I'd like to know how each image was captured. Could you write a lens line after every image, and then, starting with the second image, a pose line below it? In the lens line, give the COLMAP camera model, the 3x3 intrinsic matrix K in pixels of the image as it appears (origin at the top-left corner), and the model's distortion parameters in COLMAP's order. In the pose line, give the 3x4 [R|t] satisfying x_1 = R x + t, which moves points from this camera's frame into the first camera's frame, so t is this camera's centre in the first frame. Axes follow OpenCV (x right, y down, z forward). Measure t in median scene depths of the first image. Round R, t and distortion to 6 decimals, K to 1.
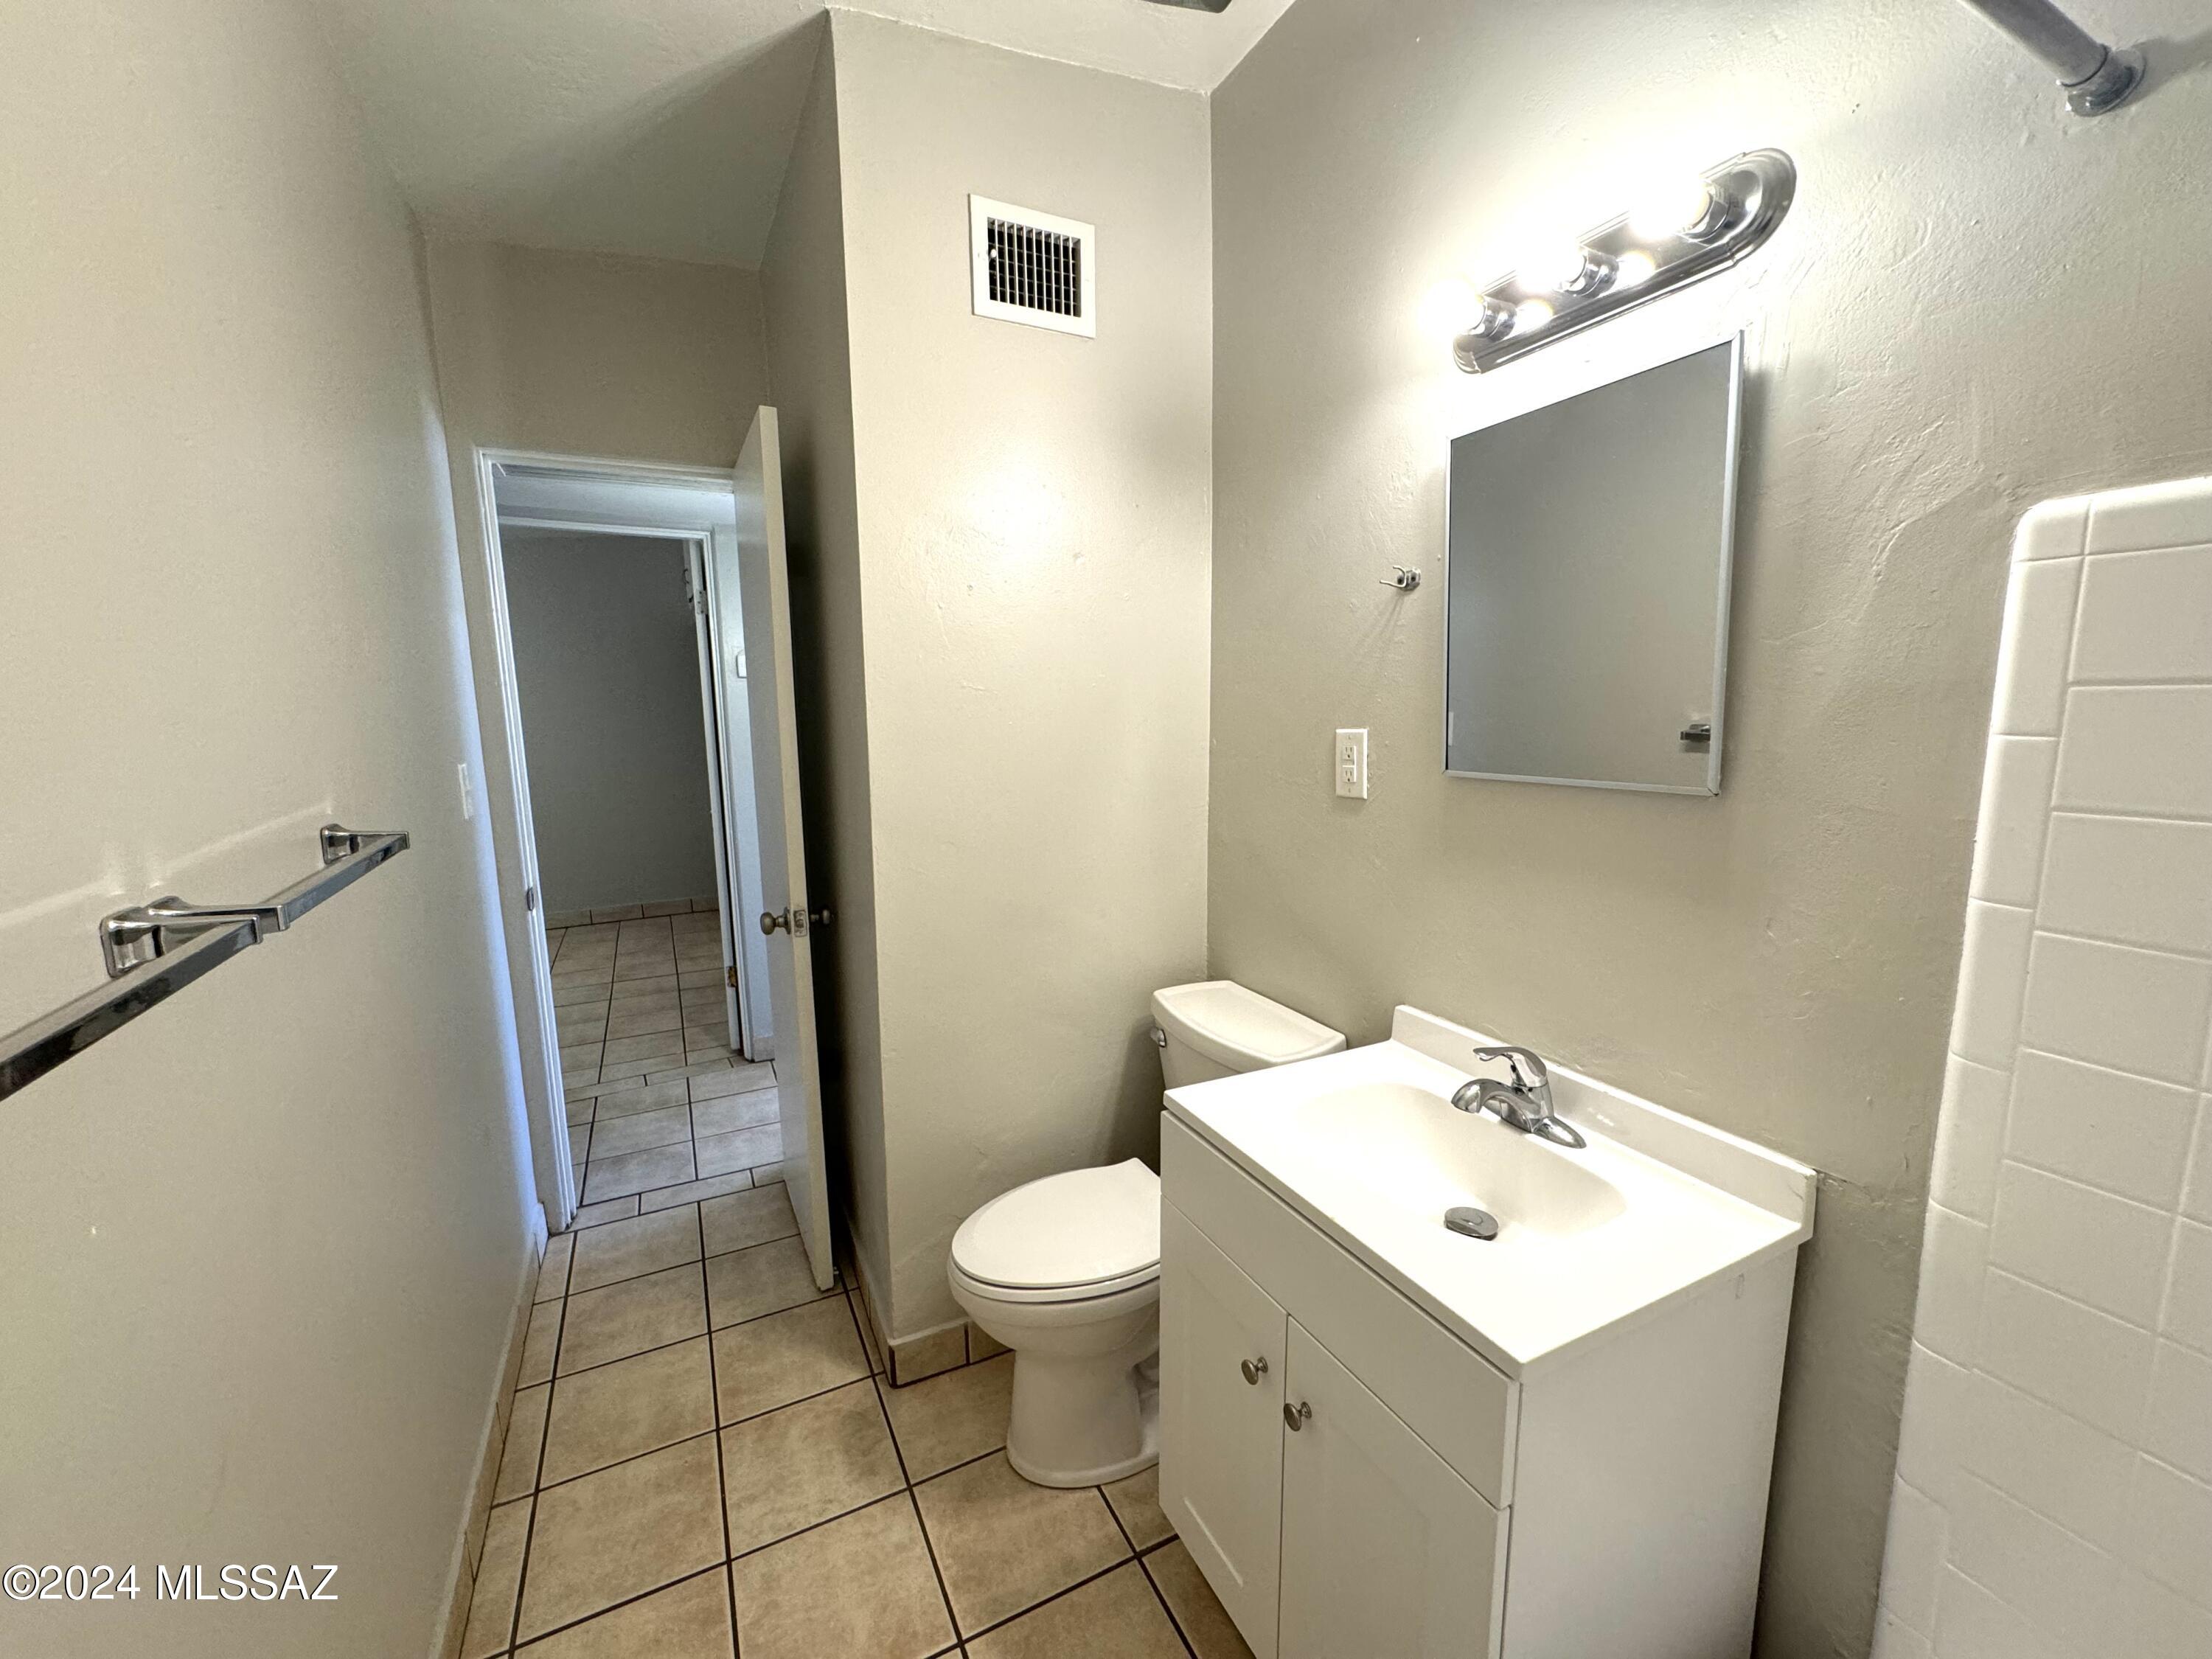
lens RADIAL K [[887.4, 0, 1106.0], [0, 887.4, 829.5], [0, 0, 1]] dist [-0.000956, 0.000223]
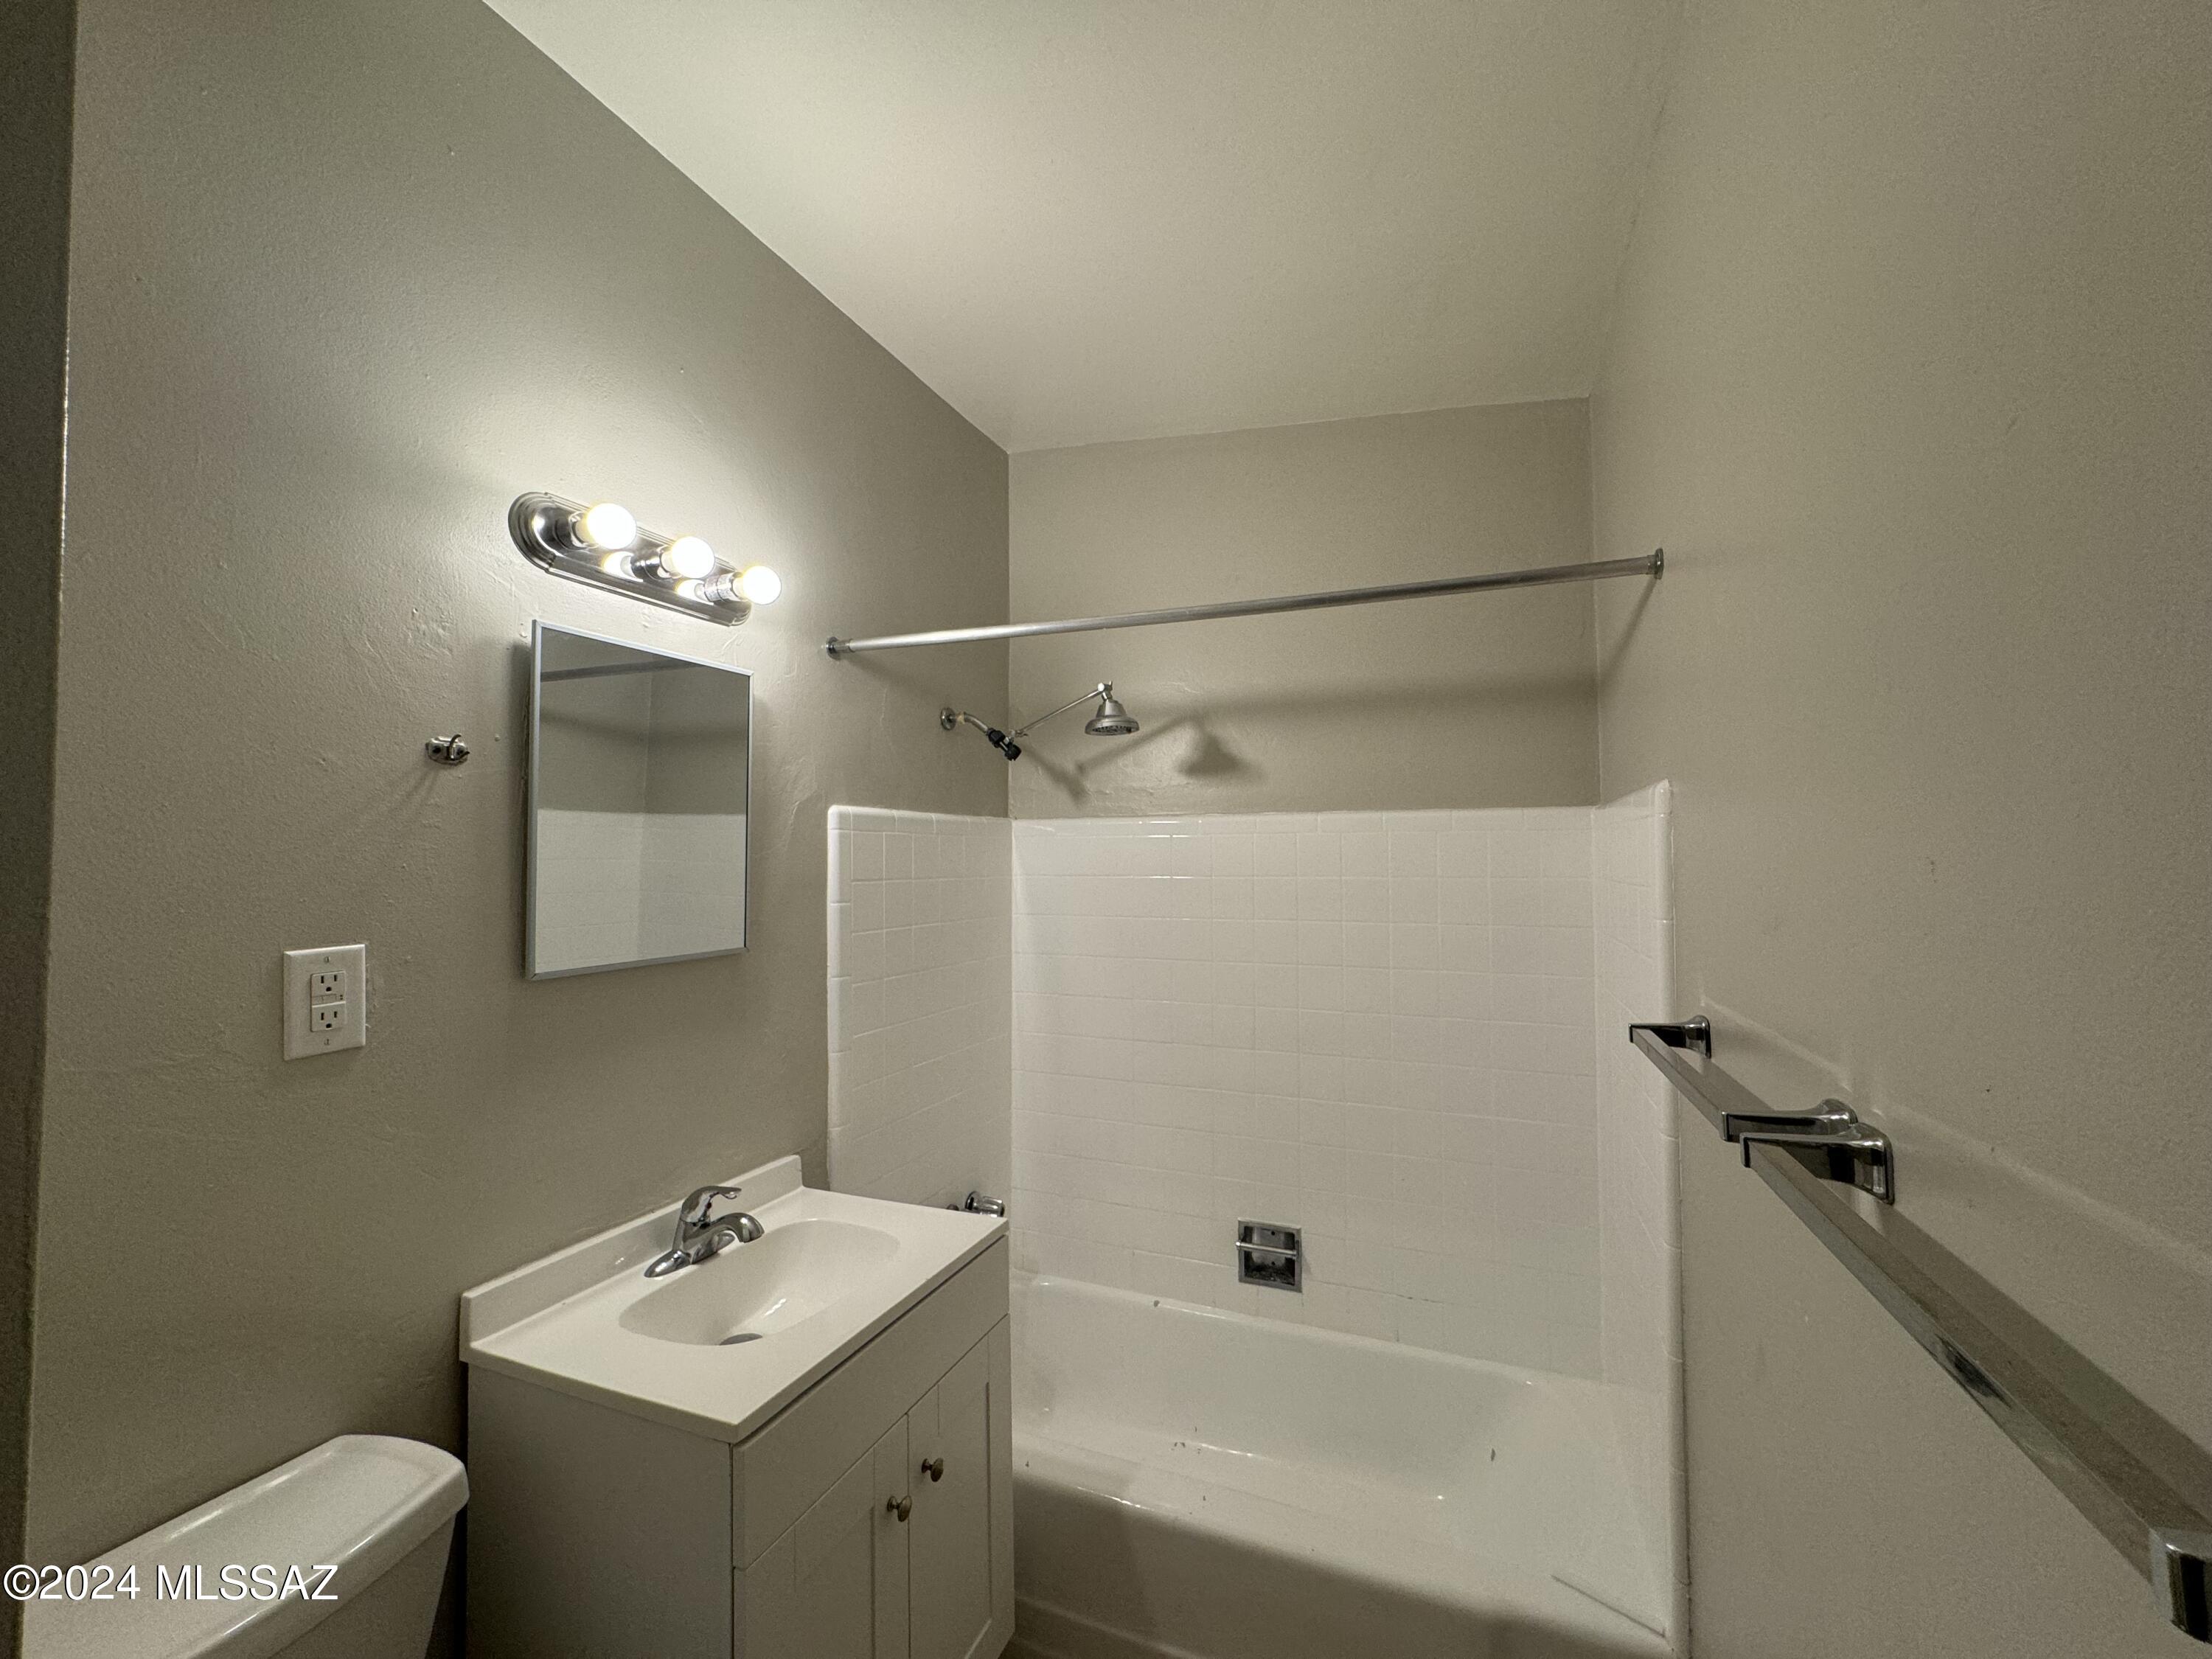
lens RADIAL K [[887.4, 0, 1106.0], [0, 887.4, 829.5], [0, 0, 1]] dist [-0.000956, 0.000223]
pose [[-0.650232, 0.045749, 0.758357, -0.630805], [0.122291, 0.991472, 0.045044, -0.167897], [-0.749829, 0.122029, -0.650281, 1.044503]]
